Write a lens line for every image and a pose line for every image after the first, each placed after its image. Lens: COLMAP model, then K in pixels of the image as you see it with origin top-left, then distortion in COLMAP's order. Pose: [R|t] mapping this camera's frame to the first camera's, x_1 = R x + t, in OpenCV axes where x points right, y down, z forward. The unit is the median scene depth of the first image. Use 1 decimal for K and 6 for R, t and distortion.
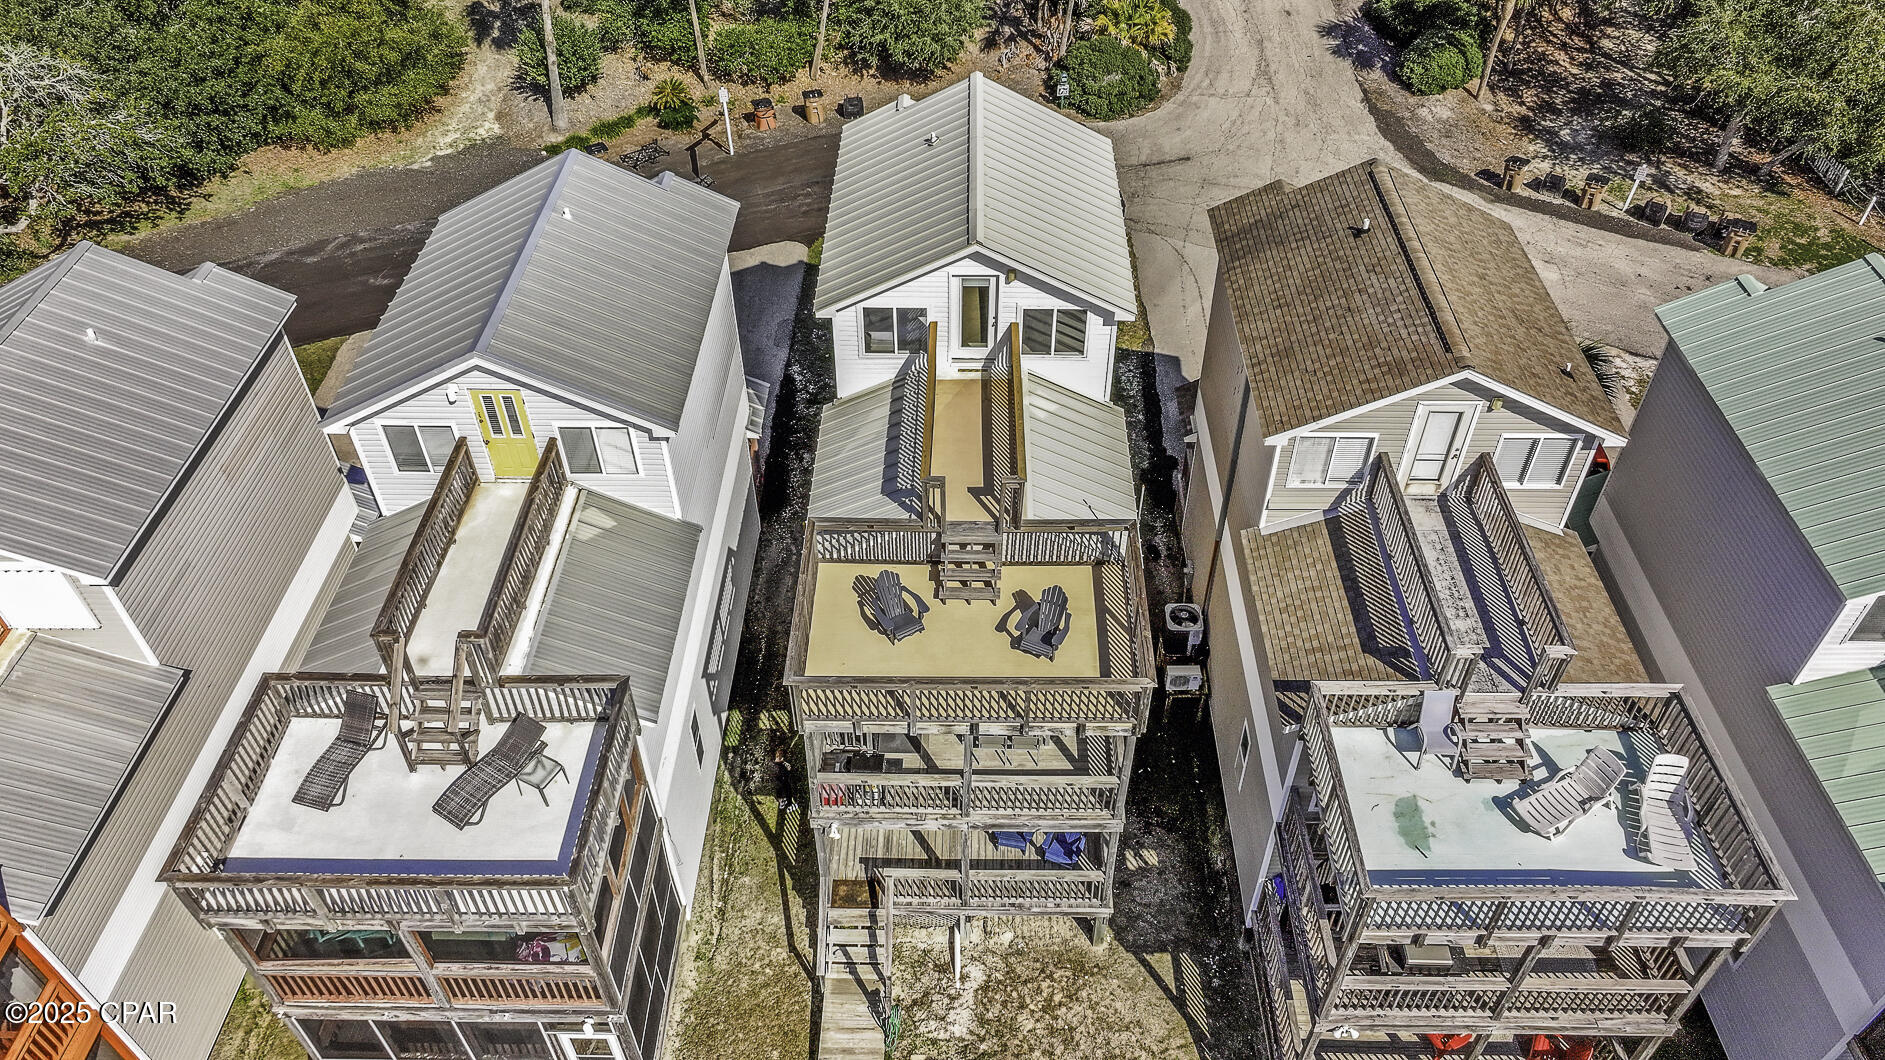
lens RADIAL K [[1359.7, 0, 947.4], [0, 1359.7, 513.3], [0, 0, 1]] dist [0.013815, -0.003357]
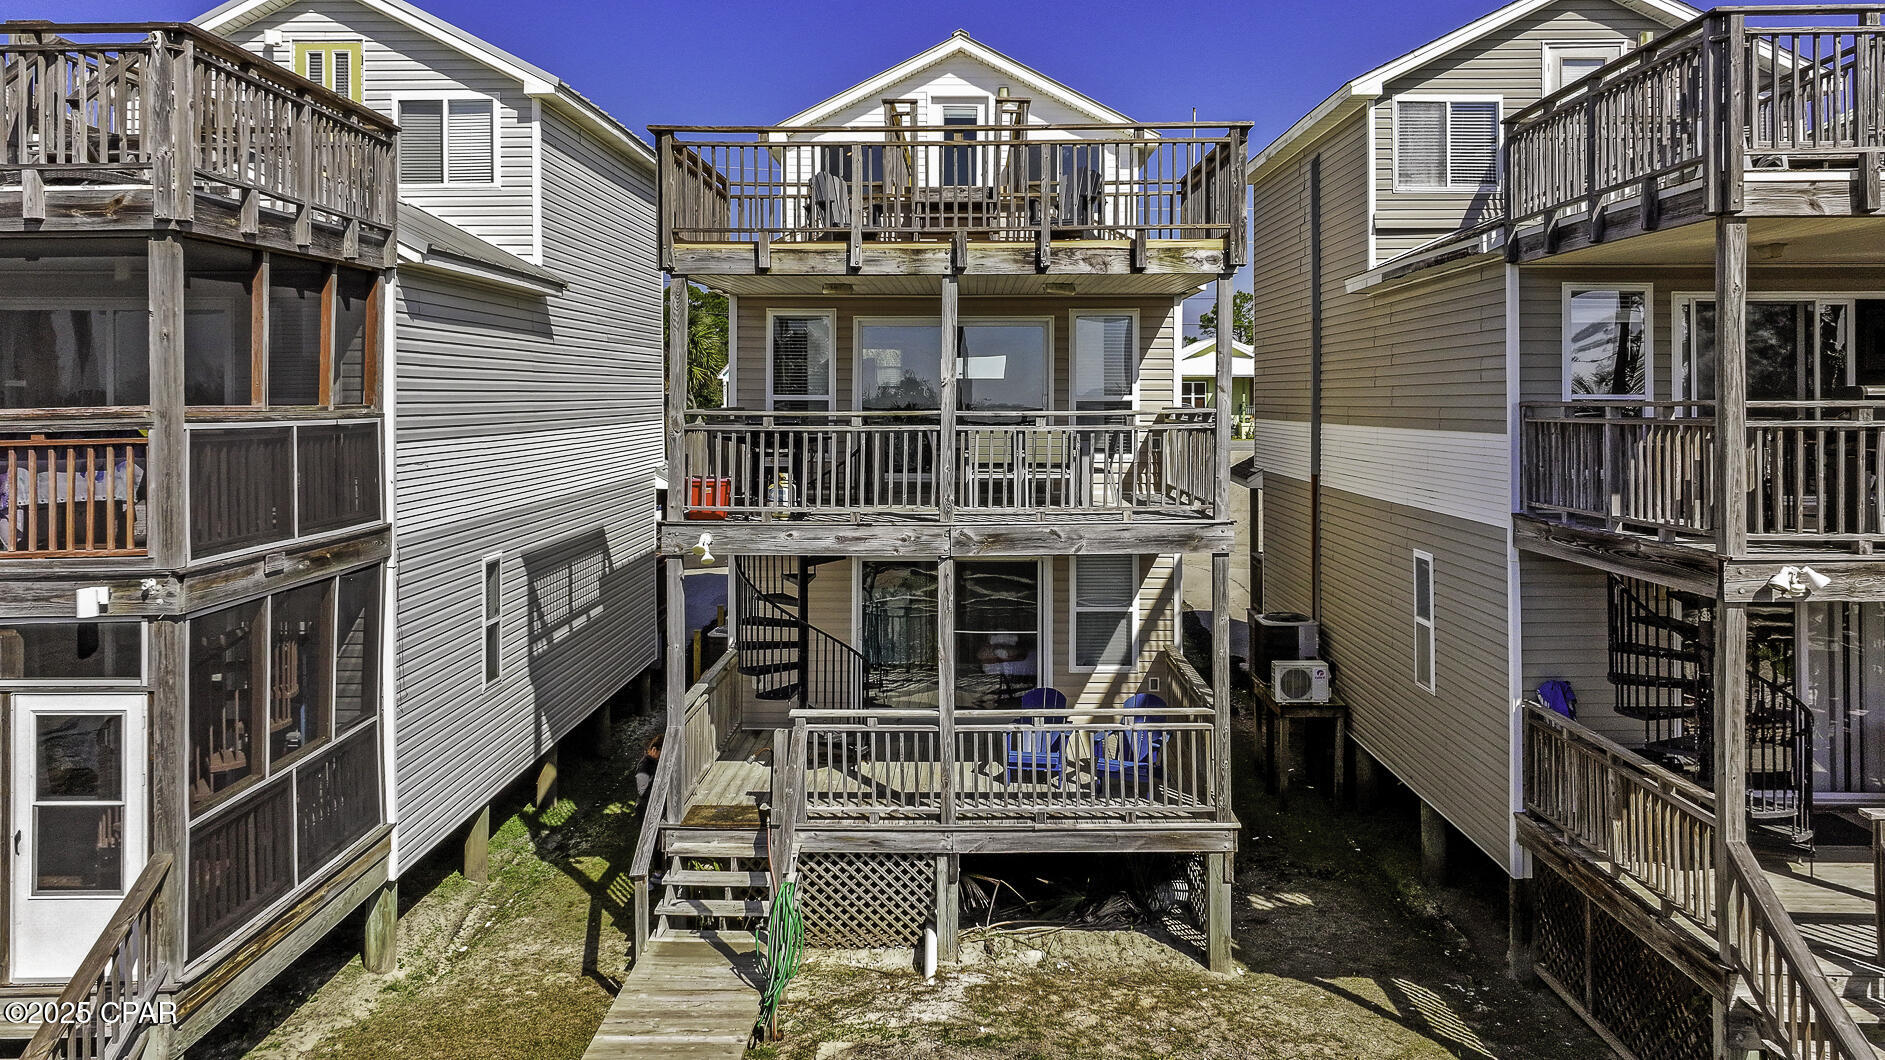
lens RADIAL K [[1359.7, 0, 954.2], [0, 1359.7, 396.4], [0, 0, 1]] dist [0.013815, -0.003357]
pose [[0.999951, 0.005035, 0.008513, 0.010632], [0.002225, 0.724167, -0.689621, 0.519251], [-0.009637, 0.689606, 0.724121, 0.519918]]
